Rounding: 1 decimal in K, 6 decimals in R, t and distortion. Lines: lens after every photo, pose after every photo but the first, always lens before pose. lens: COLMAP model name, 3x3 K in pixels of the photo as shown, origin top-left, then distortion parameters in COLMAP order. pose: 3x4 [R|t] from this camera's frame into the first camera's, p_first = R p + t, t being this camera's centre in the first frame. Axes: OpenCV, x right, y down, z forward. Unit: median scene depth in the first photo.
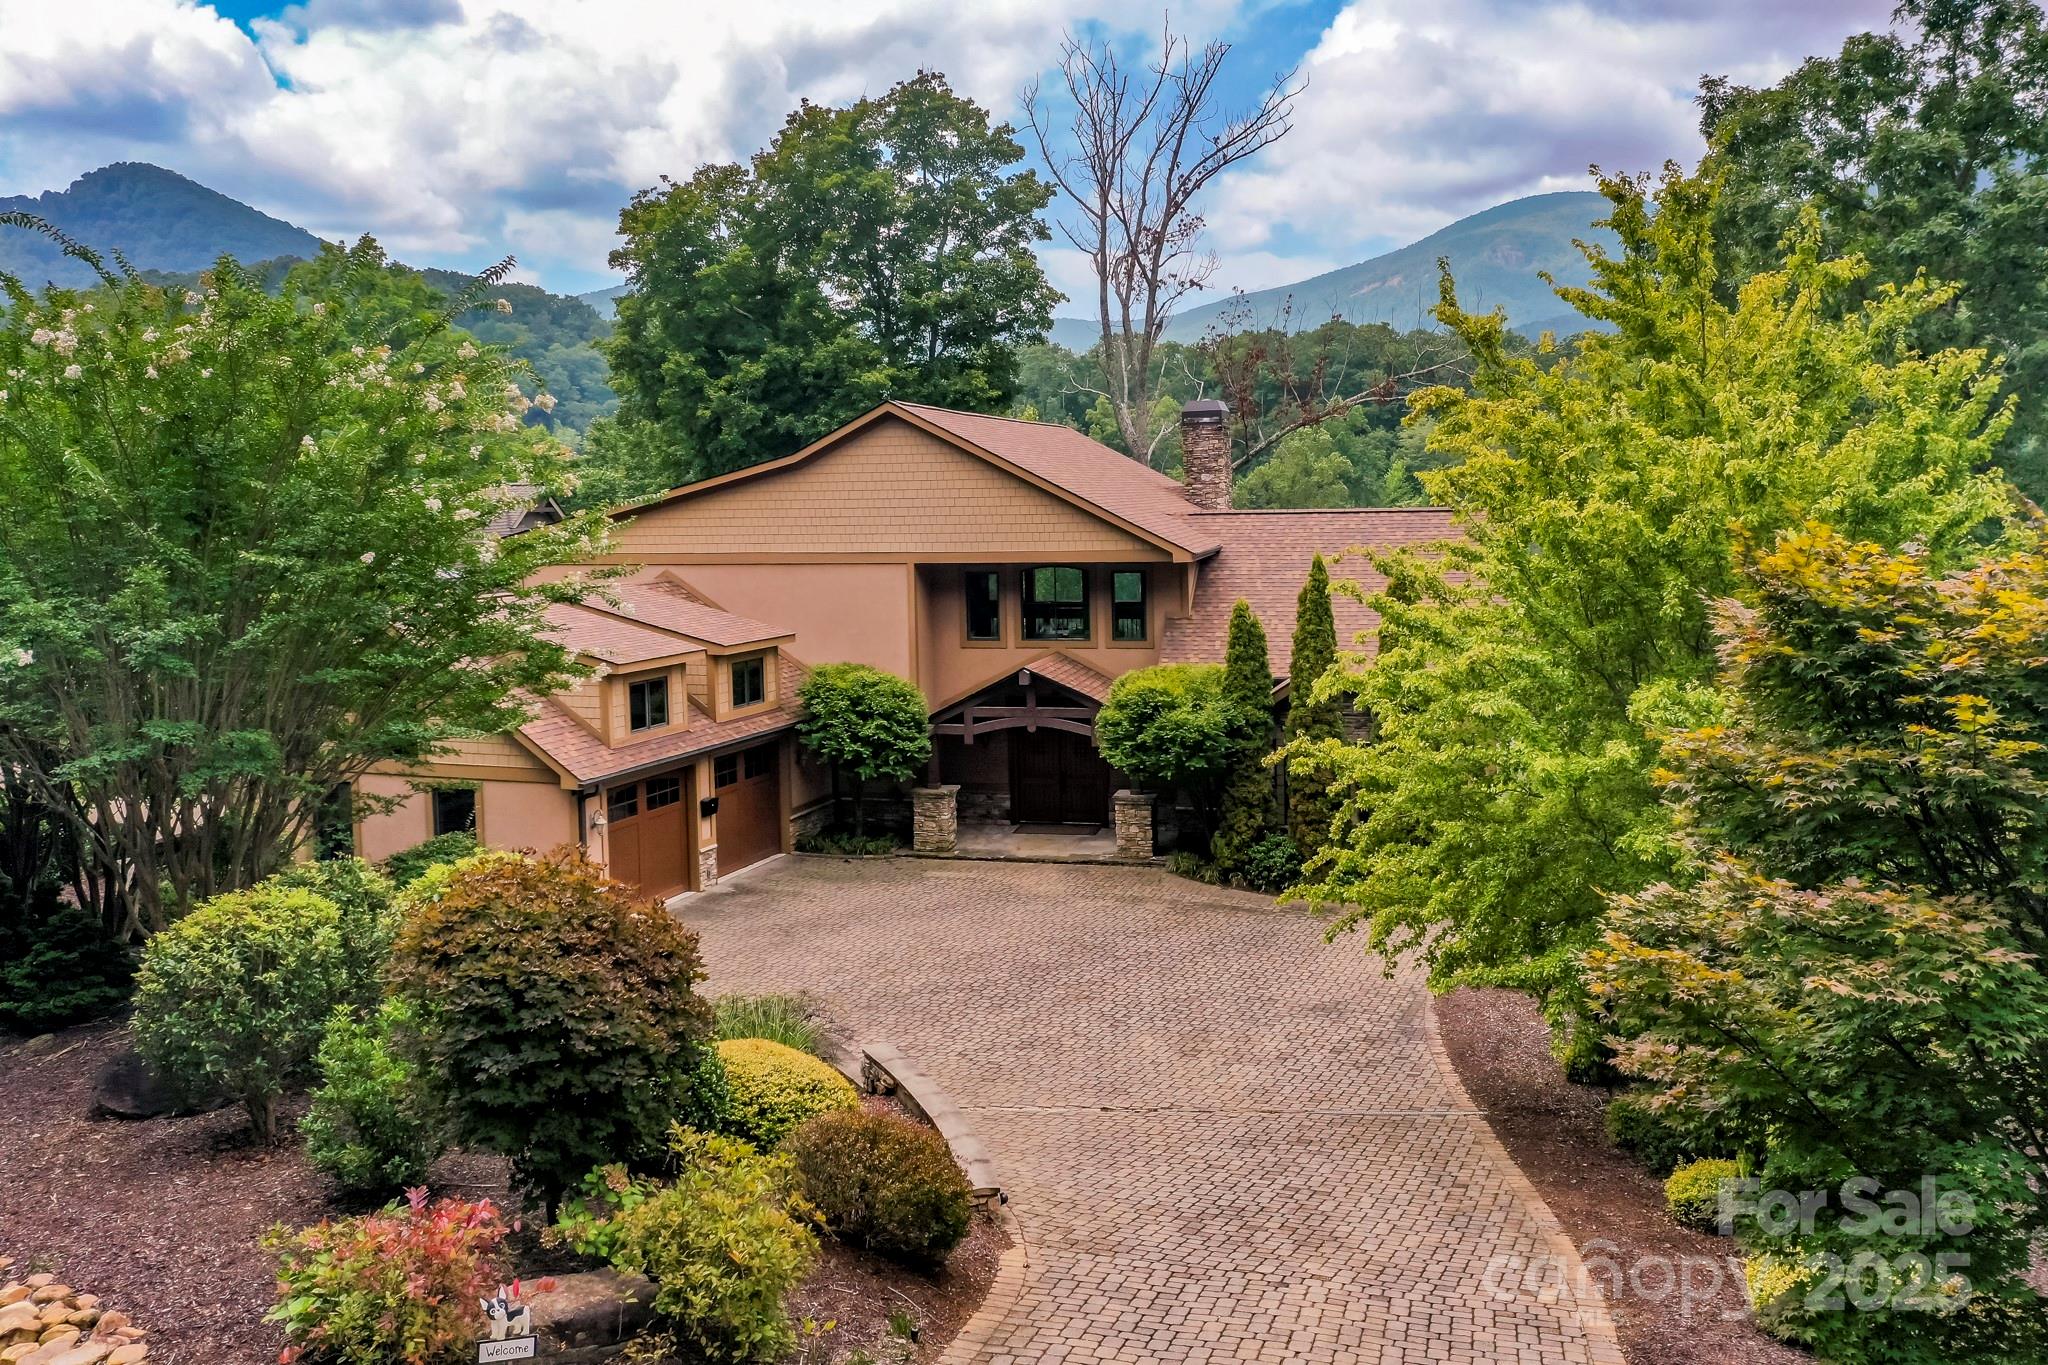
lens RADIAL K [[1625.3, 0, 1022.8], [0, 1625.3, 558.1], [0, 0, 1]] dist [0.014349, 0.000895]
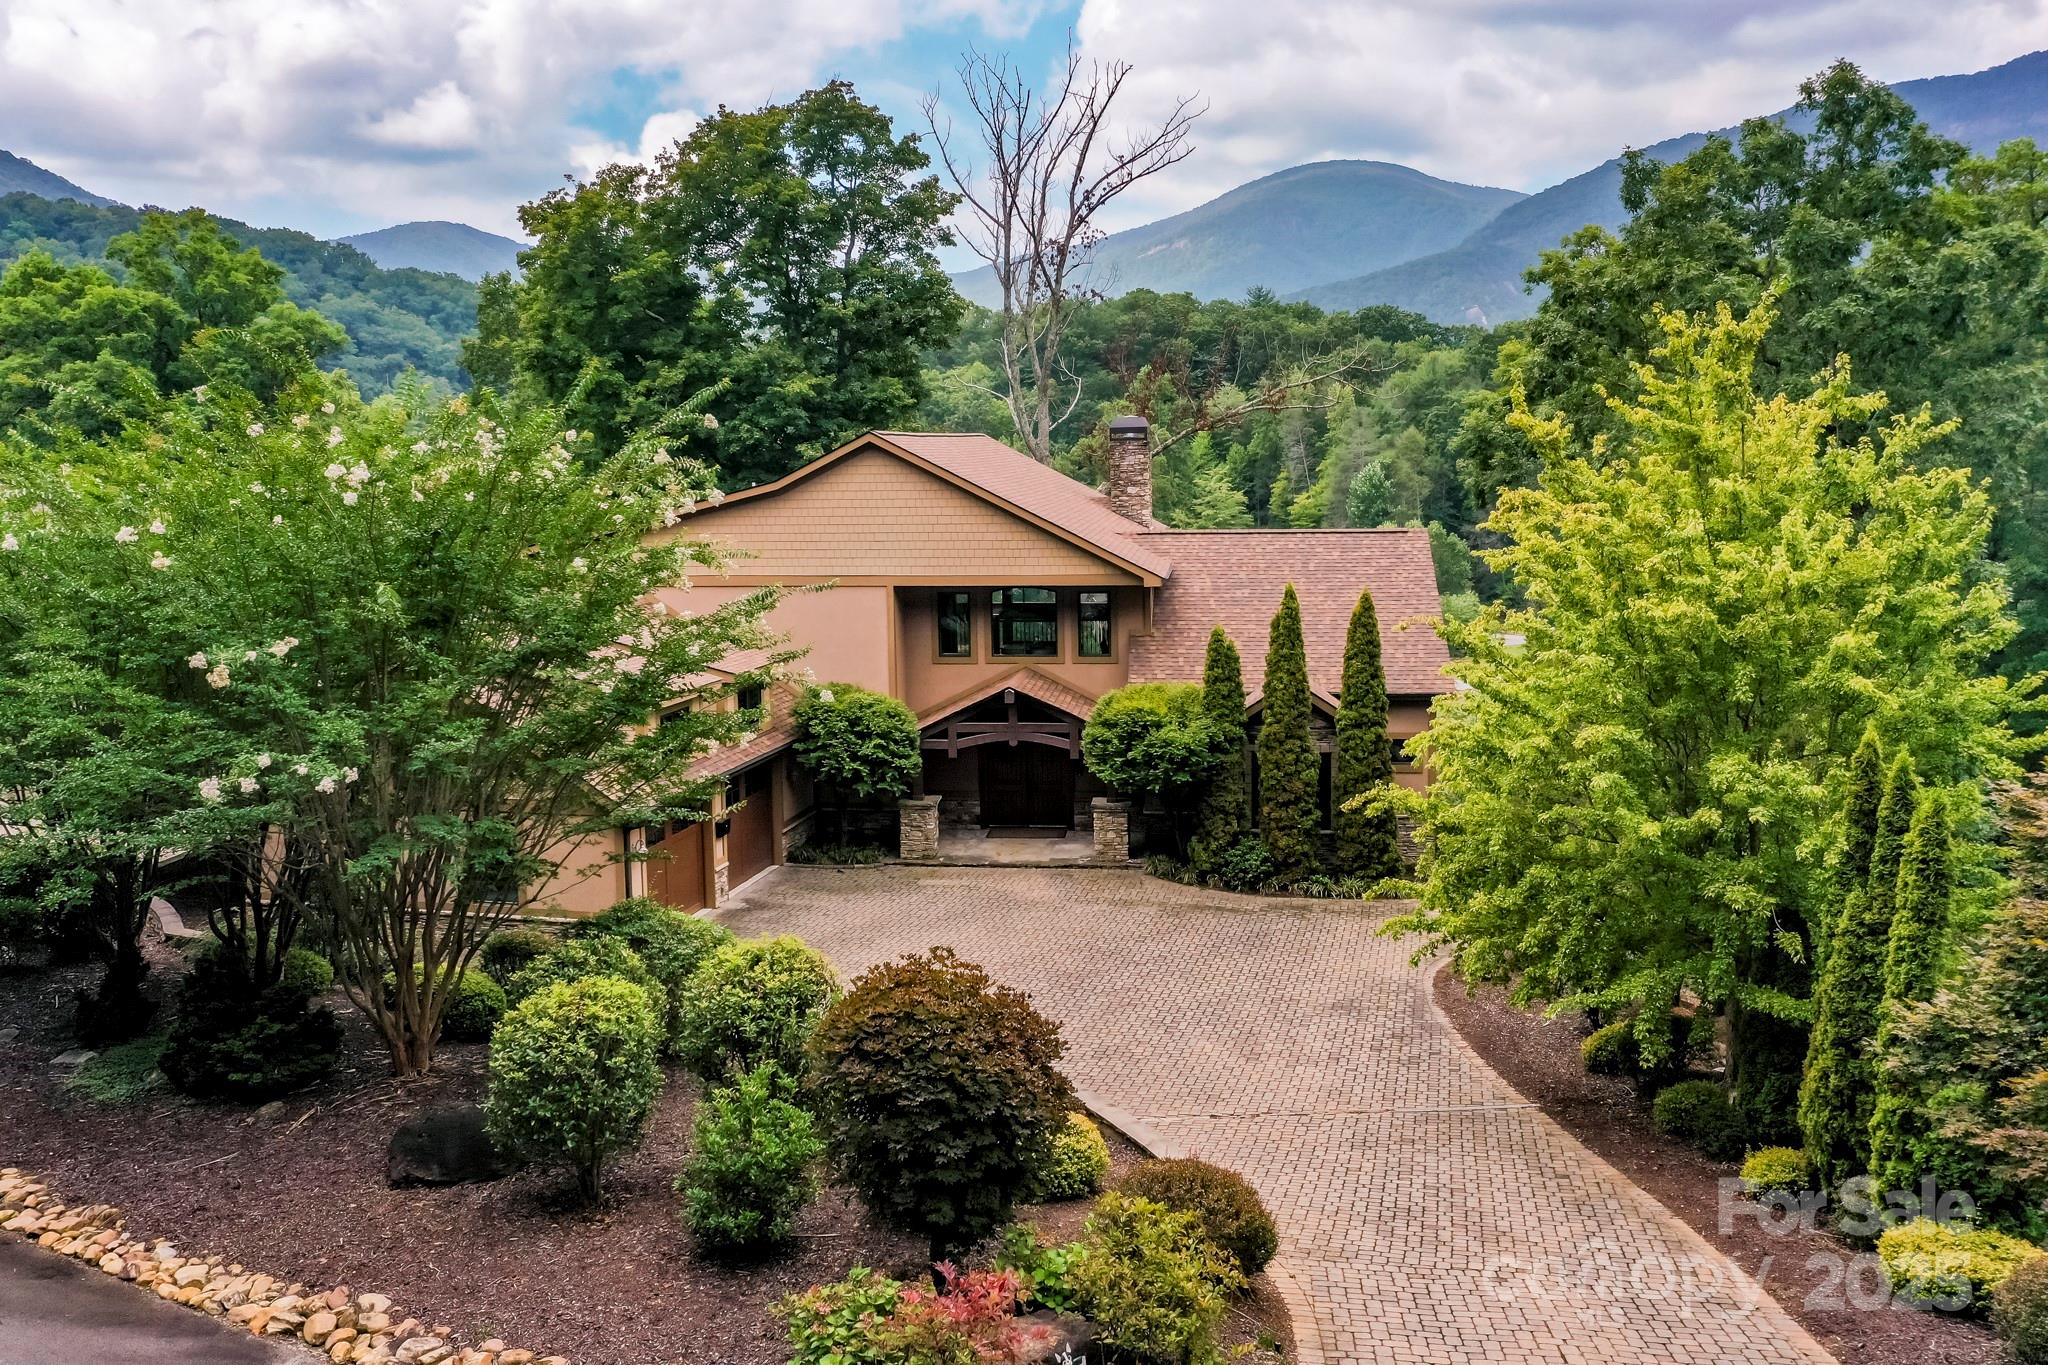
lens RADIAL K [[1616.6, 0, 1022.5], [0, 1616.6, 577.2], [0, 0, 1]] dist [0.015247, -0.001869]
pose [[0.991512, -0.006860, 0.129836, -0.129654], [0.001692, 0.999203, 0.039876, -0.047683], [-0.130006, -0.039318, 0.990733, -0.050953]]
